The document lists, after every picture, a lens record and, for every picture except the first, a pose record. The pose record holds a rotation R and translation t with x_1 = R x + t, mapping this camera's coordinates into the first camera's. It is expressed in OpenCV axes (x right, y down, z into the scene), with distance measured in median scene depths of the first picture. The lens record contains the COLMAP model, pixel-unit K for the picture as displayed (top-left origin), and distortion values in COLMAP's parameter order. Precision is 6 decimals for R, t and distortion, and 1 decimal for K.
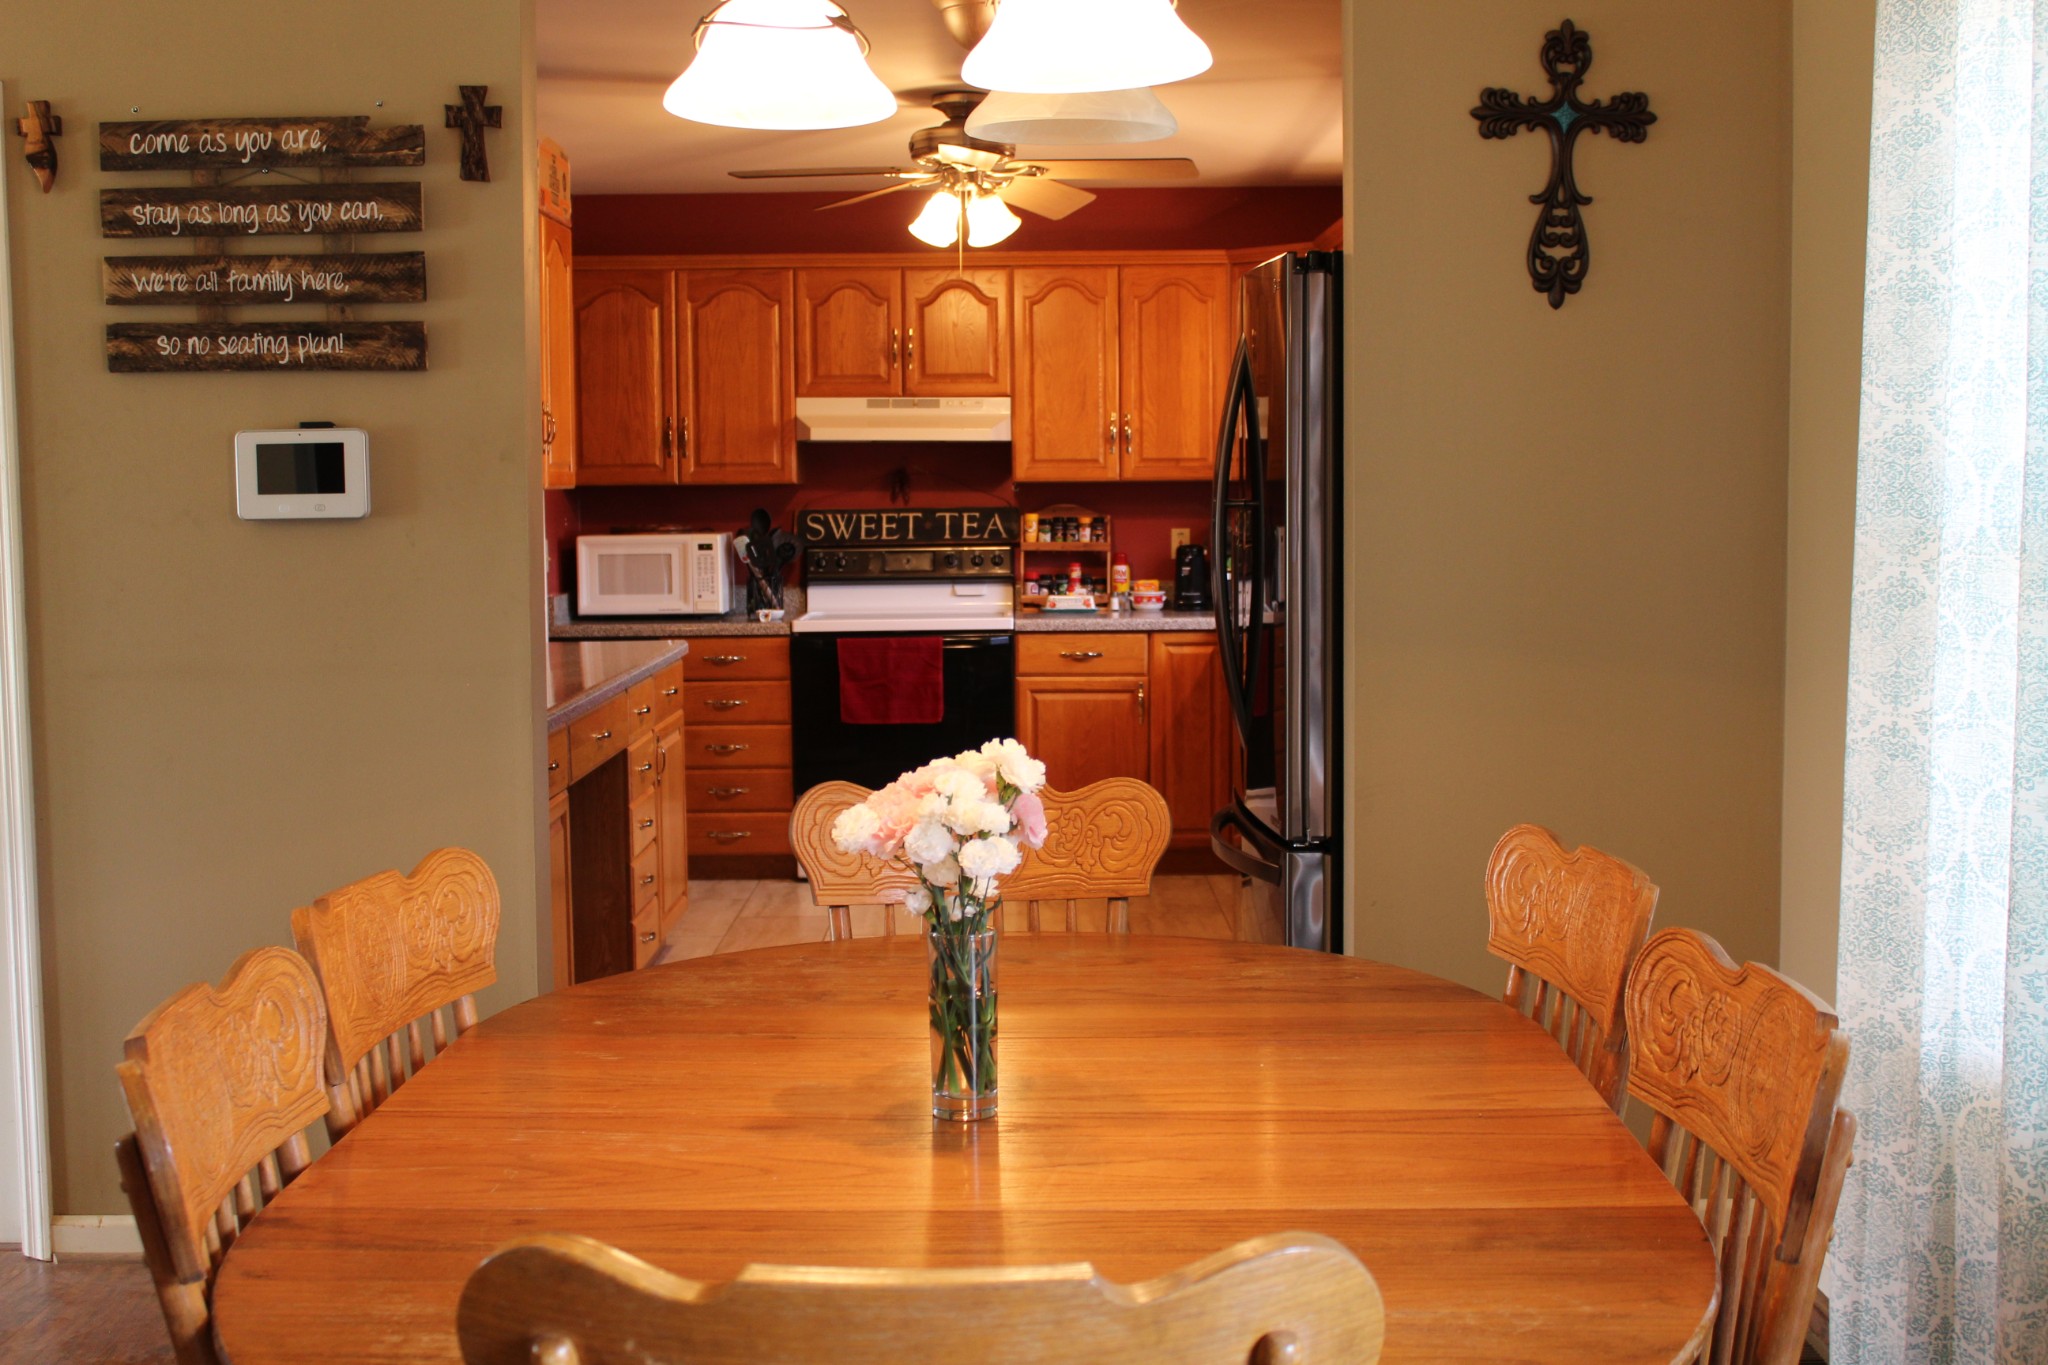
lens RADIAL K [[2269.4, 0, 1022.4], [0, 2269.4, 677.1], [0, 0, 1]] dist [-0.073313, 0.000000]
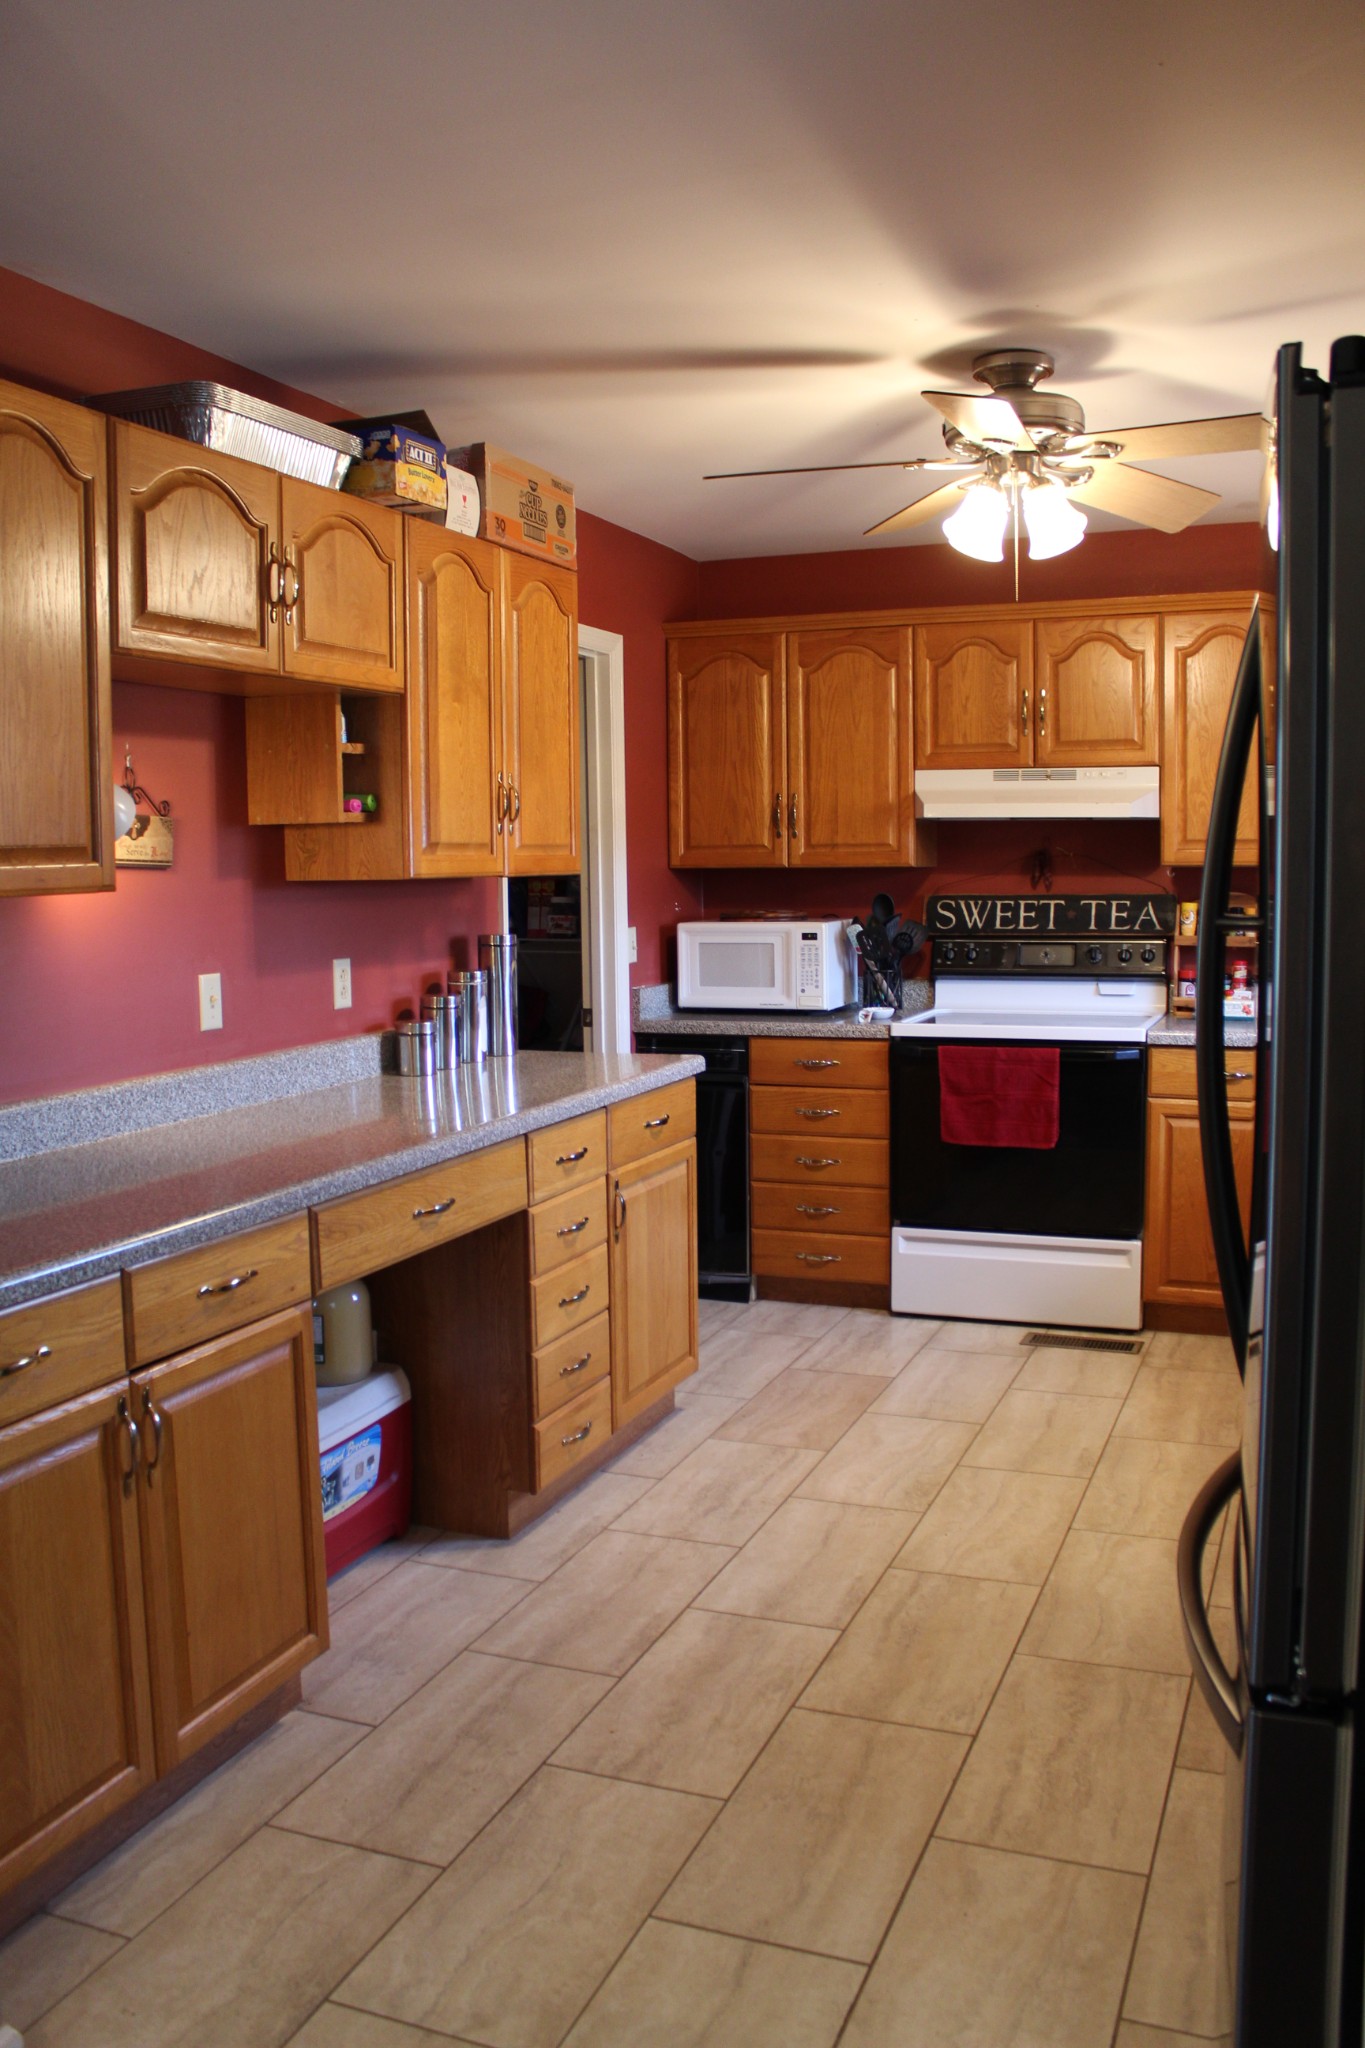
lens RADIAL K [[1719.9, 0, 685.2], [0, 1719.9, 1042.0], [0, 0, 1]] dist [-0.135051, 0.036317]
pose [[0.929217, 0.036354, -0.367743, 0.085073], [-0.028279, 0.999227, 0.027324, -0.040936], [0.368452, -0.014990, 0.929526, 0.429327]]
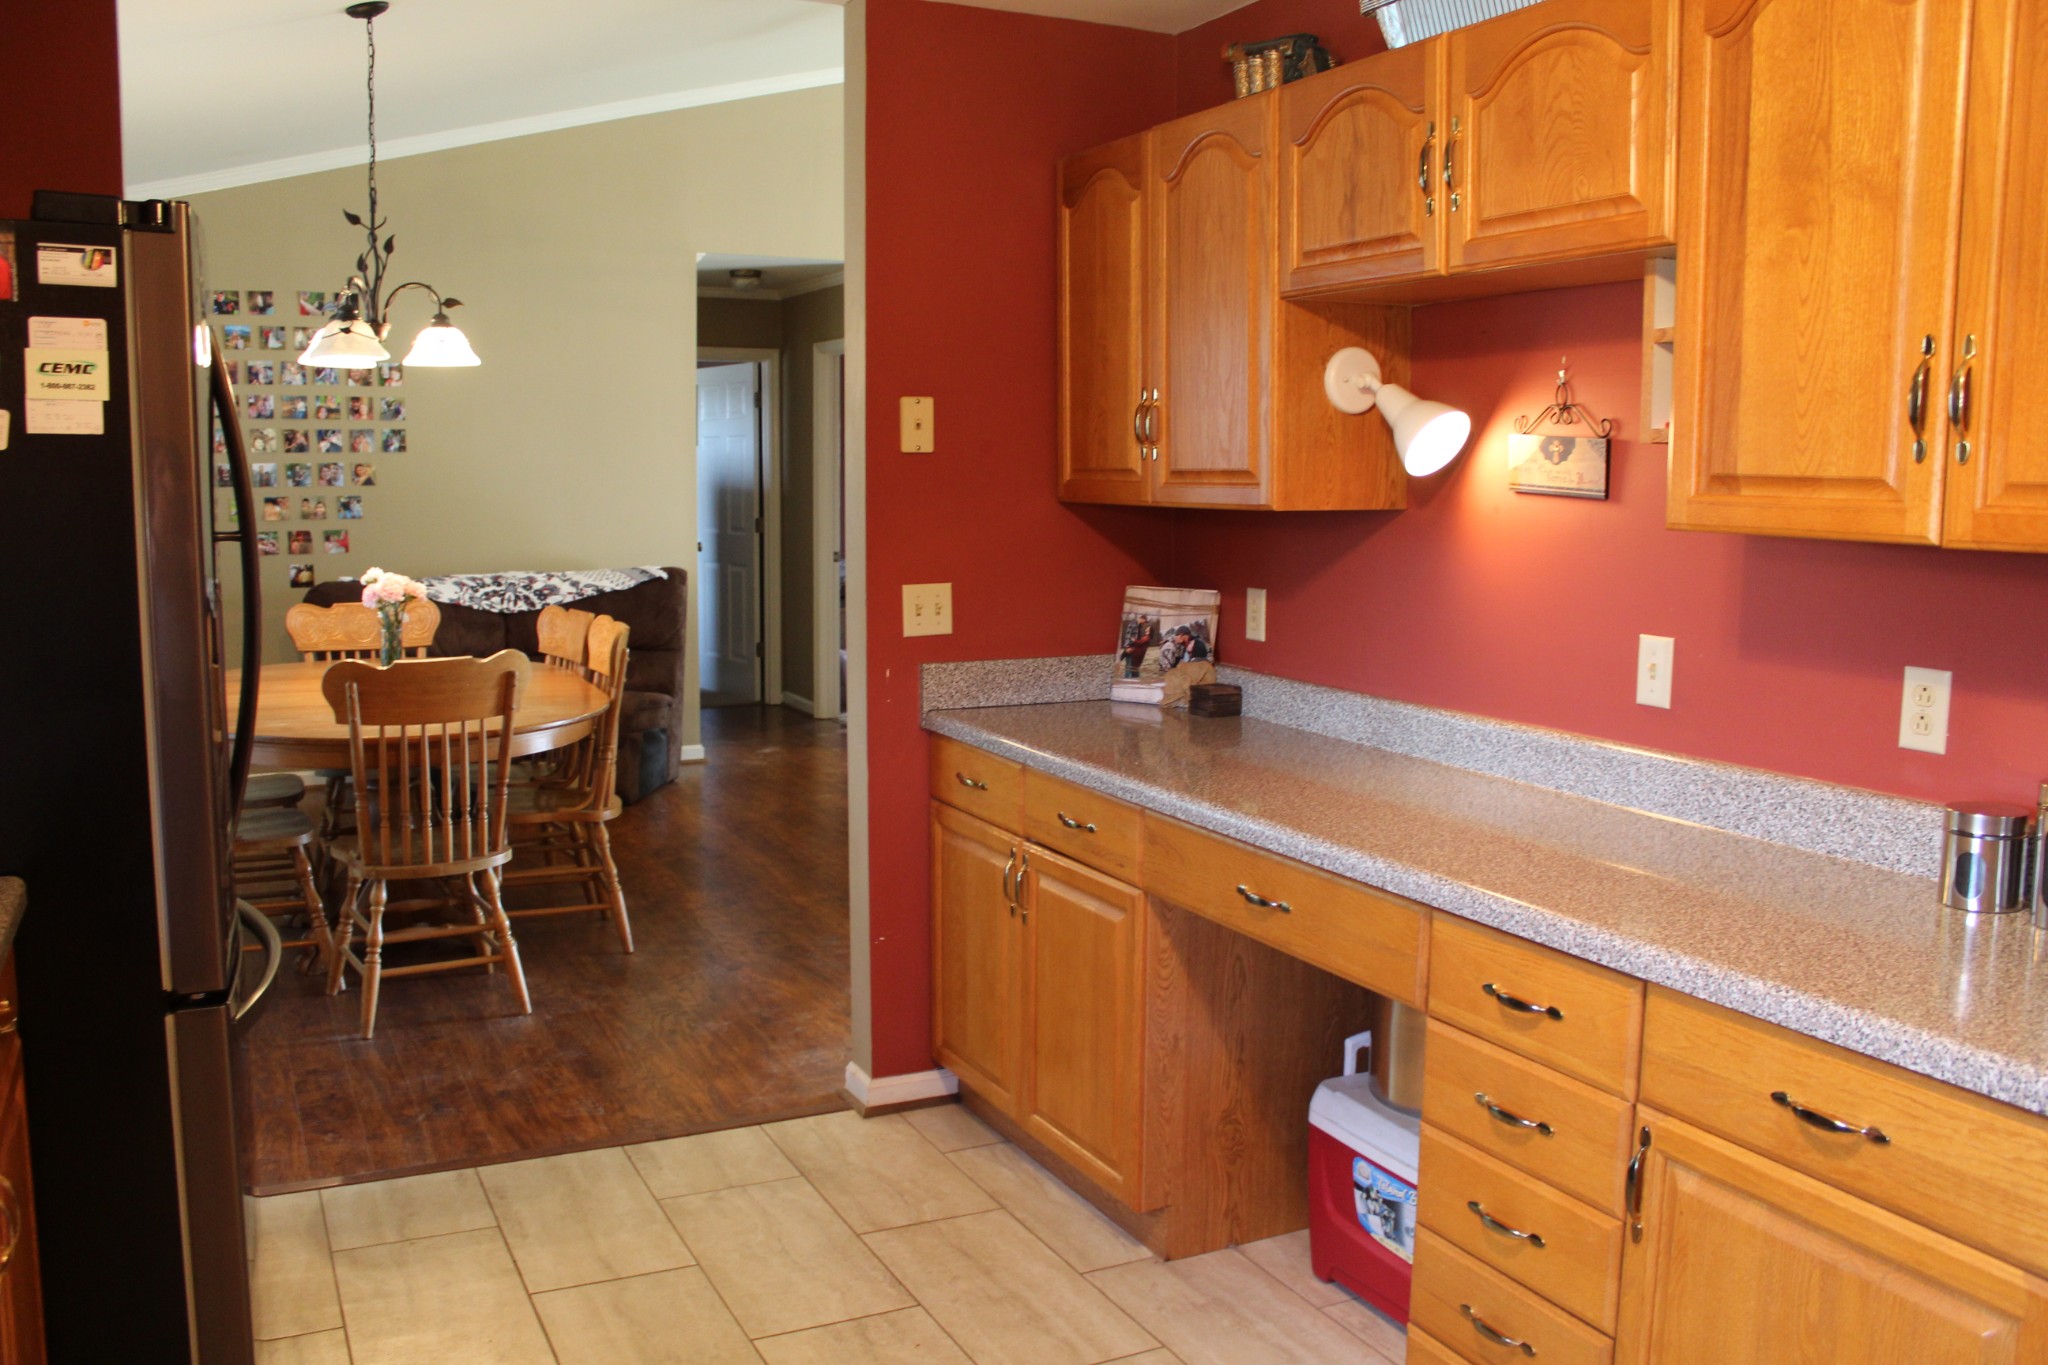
lens RADIAL K [[1725.2, 0, 1008.5], [0, 1725.2, 672.6], [0, 0, 1]] dist [-0.157733, 0.132307]
pose [[-0.901515, 0.041478, -0.430755, 0.040465], [-0.049931, 0.978778, 0.198747, -0.364282], [0.429858, 0.200681, -0.880312, 3.914924]]
